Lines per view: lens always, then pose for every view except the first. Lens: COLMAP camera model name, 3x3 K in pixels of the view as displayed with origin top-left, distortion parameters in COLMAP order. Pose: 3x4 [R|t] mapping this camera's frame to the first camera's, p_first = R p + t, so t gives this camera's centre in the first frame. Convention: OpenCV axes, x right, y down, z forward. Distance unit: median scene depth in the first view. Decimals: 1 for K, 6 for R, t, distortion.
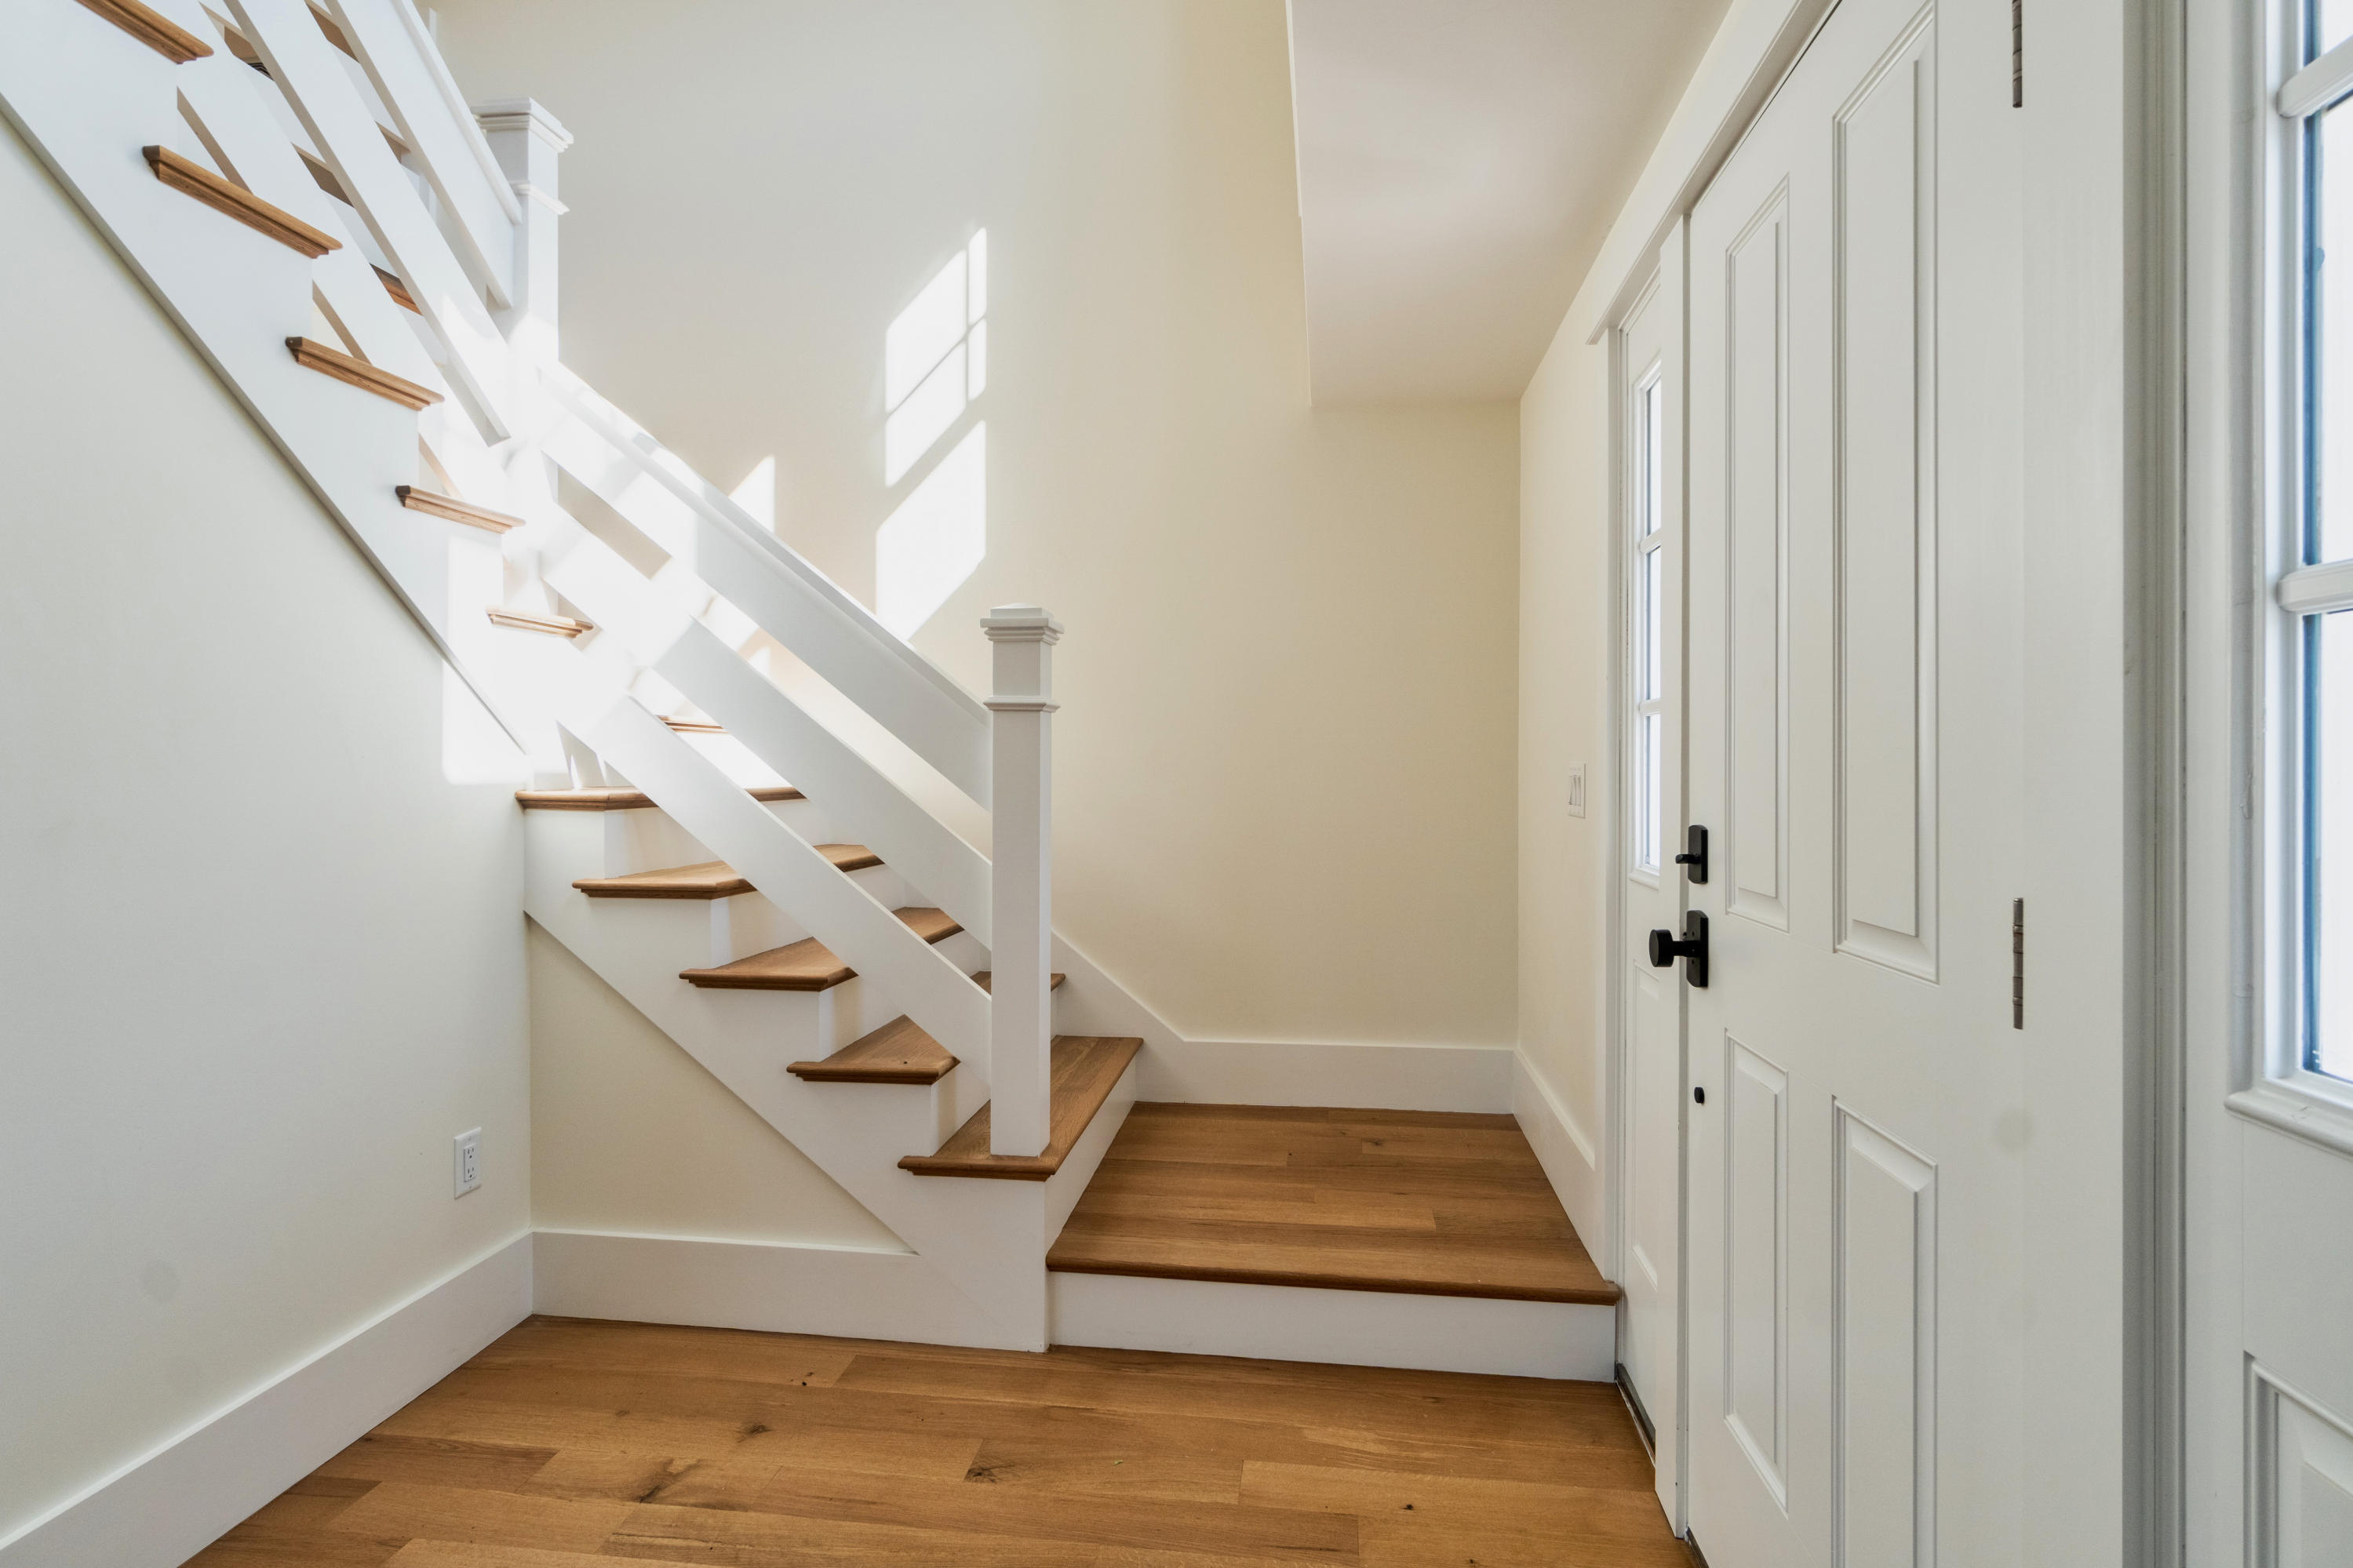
lens RADIAL K [[1222.9, 0, 1166.3], [0, 1222.9, 767.6], [0, 0, 1]] dist [0.000550, 0.000779]
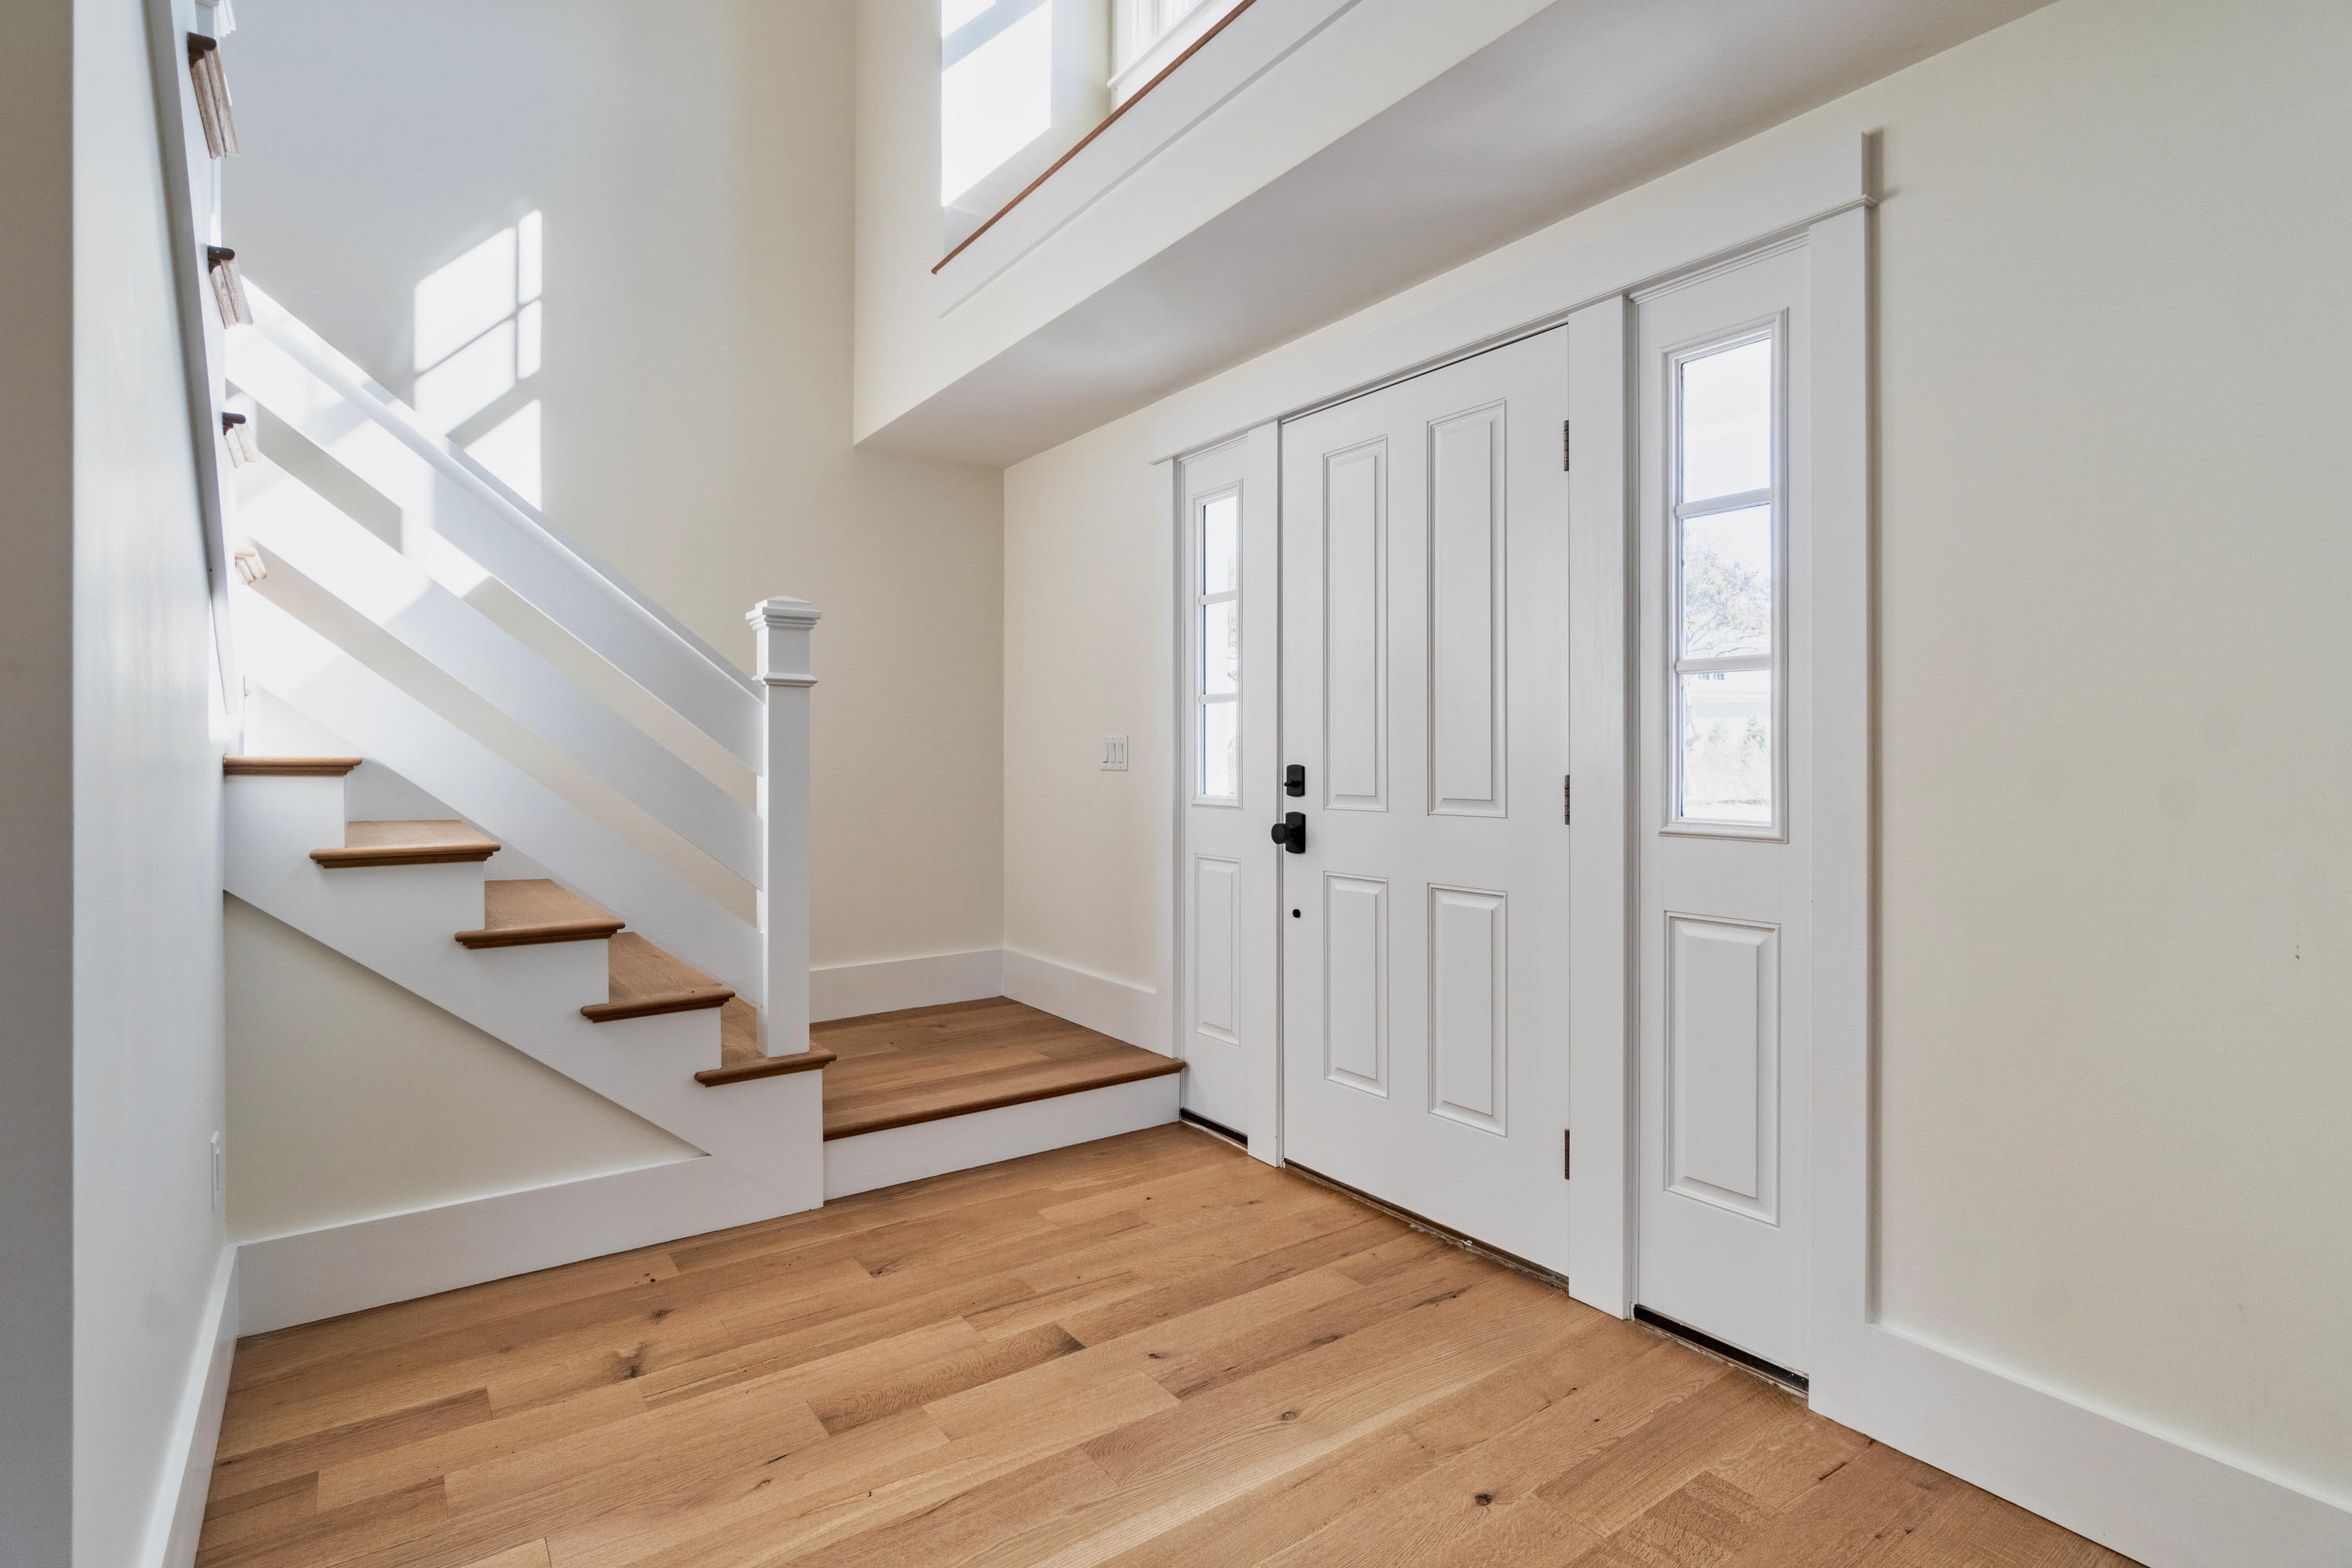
lens RADIAL K [[1108.0, 0, 1197.0], [0, 1108.0, 754.0], [0, 0, 1]] dist [-0.009655, 0.002053]
pose [[0.731511, -0.002412, 0.681825, -0.595917], [0.004710, 0.999988, -0.001516, 0.024815], [-0.681813, 0.004320, 0.731513, -0.077825]]
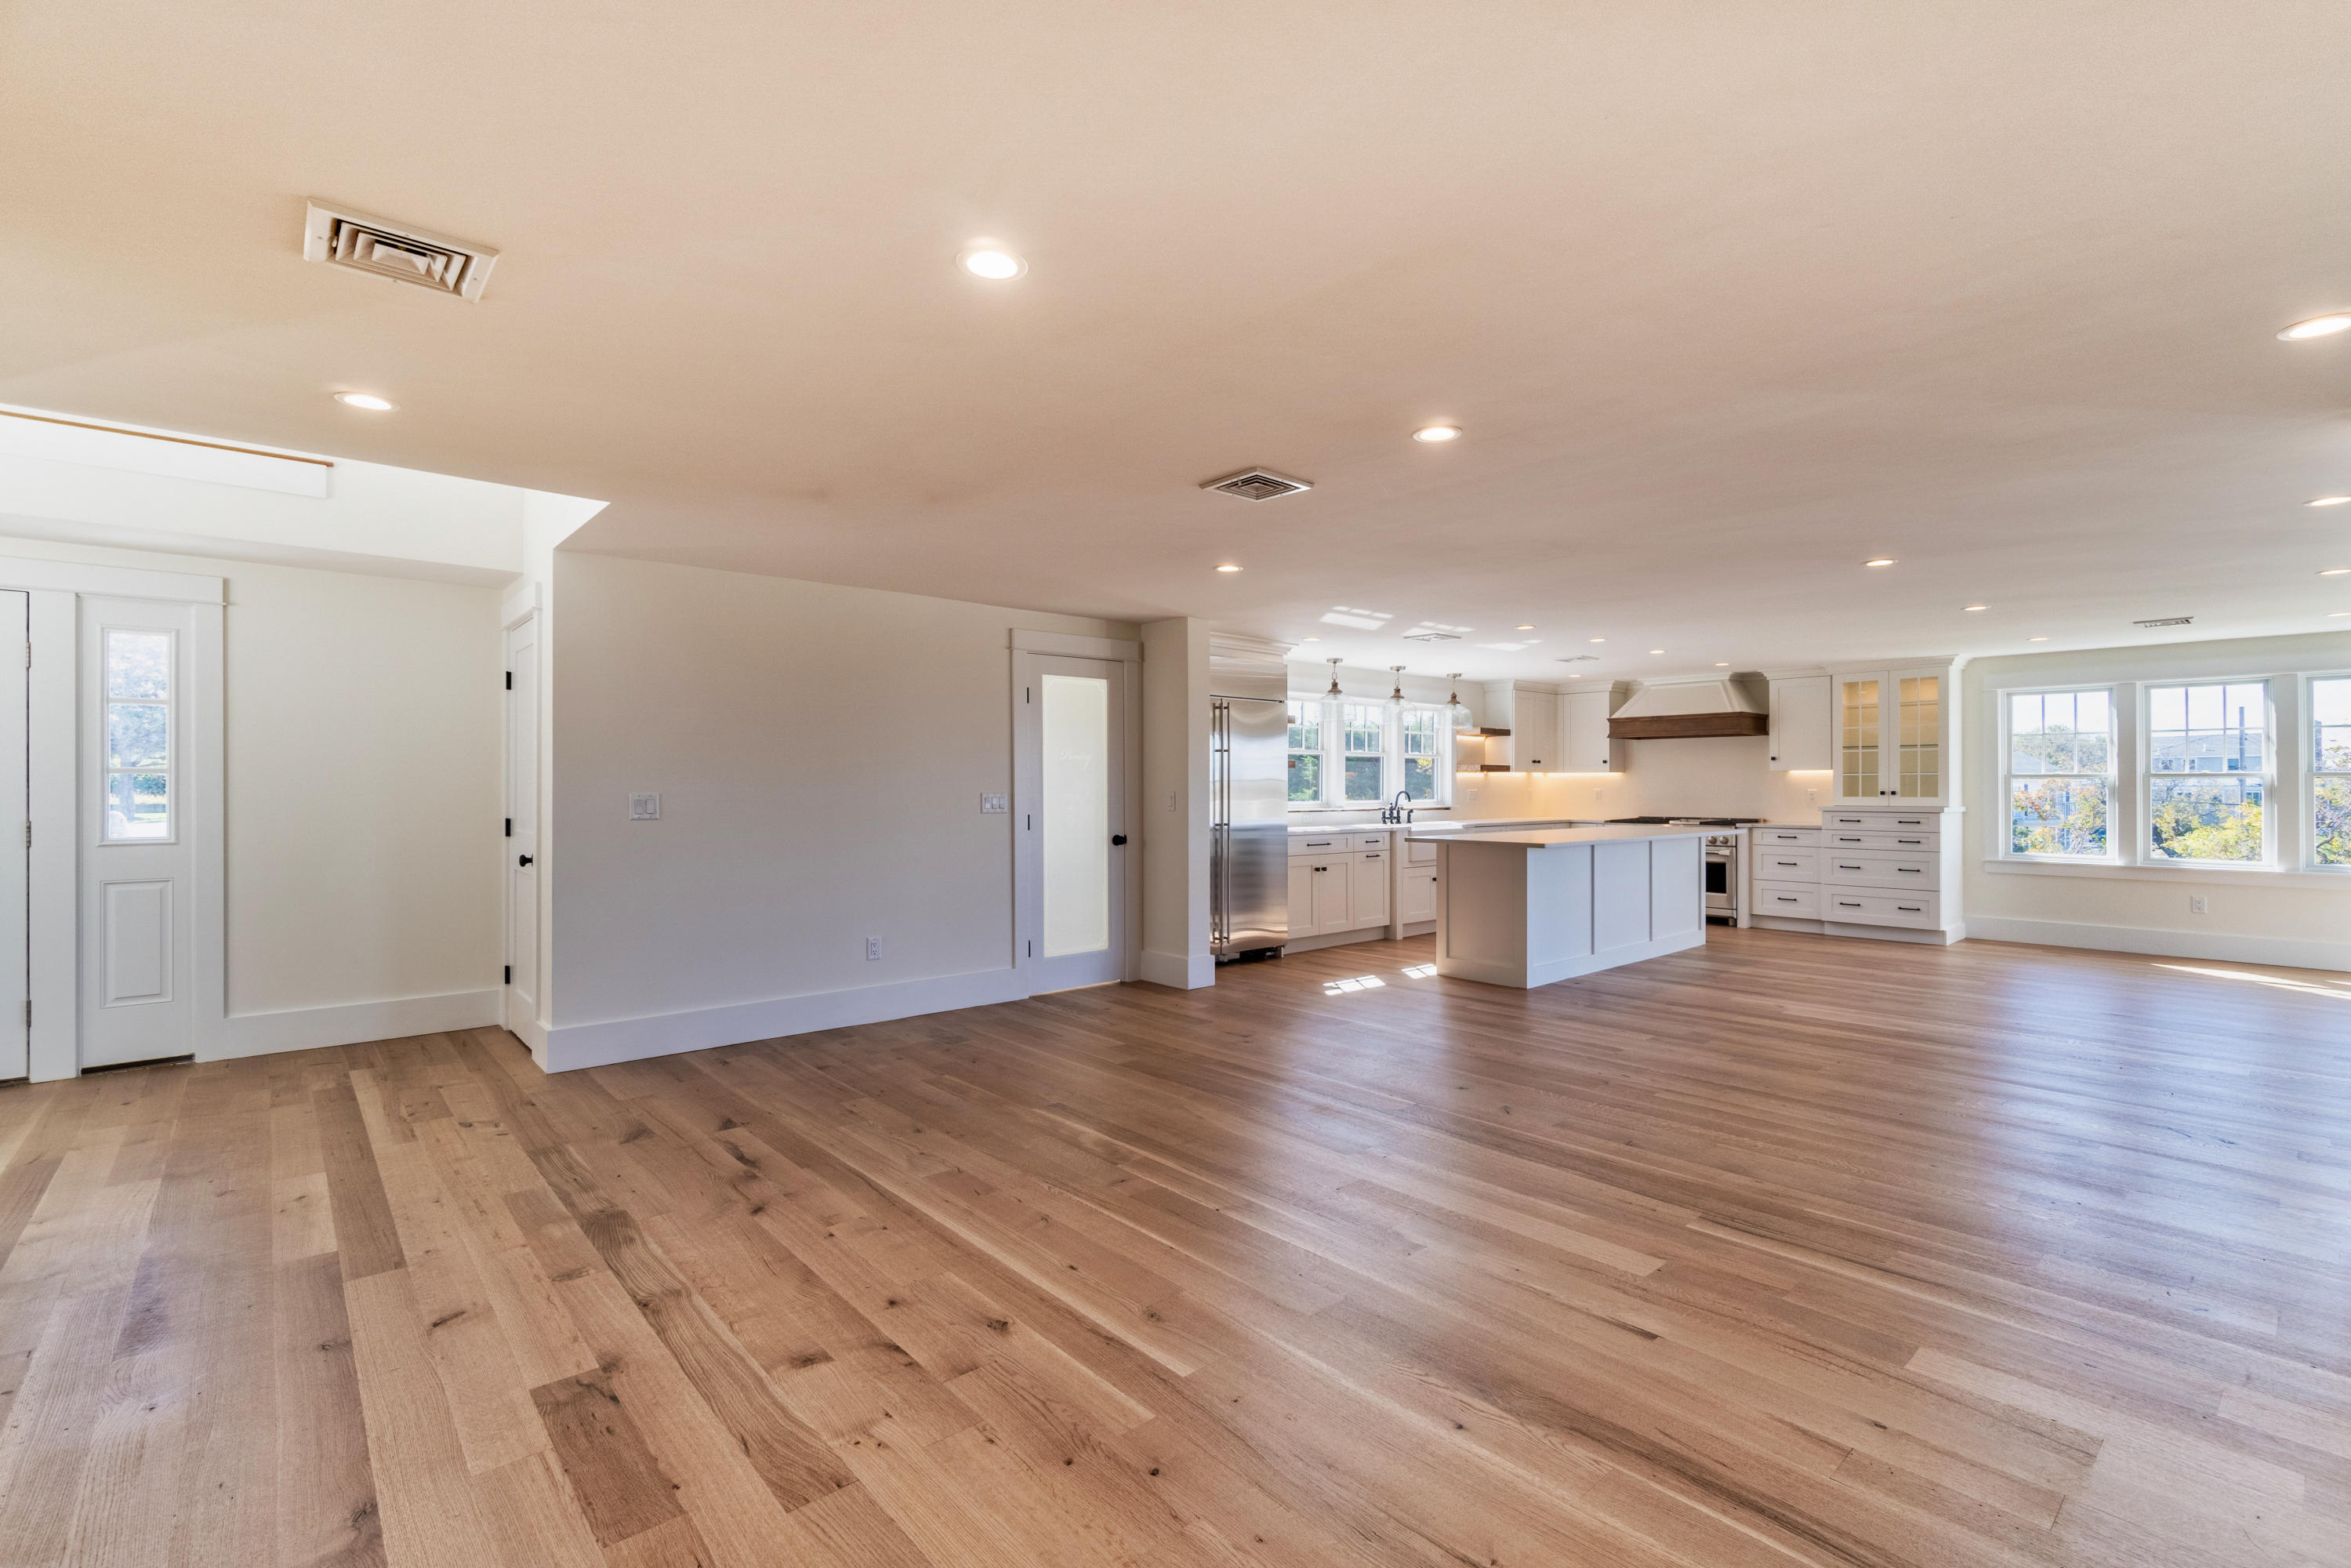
lens RADIAL K [[1034.2, 0, 1220.4], [0, 1034.2, 781.8], [0, 0, 1]] dist [0.006910, 0.000154]
pose [[-0.756395, 0.003322, 0.654106, -2.417030], [0.003924, 0.999992, -0.000541, -0.016402], [-0.654103, 0.002158, -0.756402, 0.417334]]
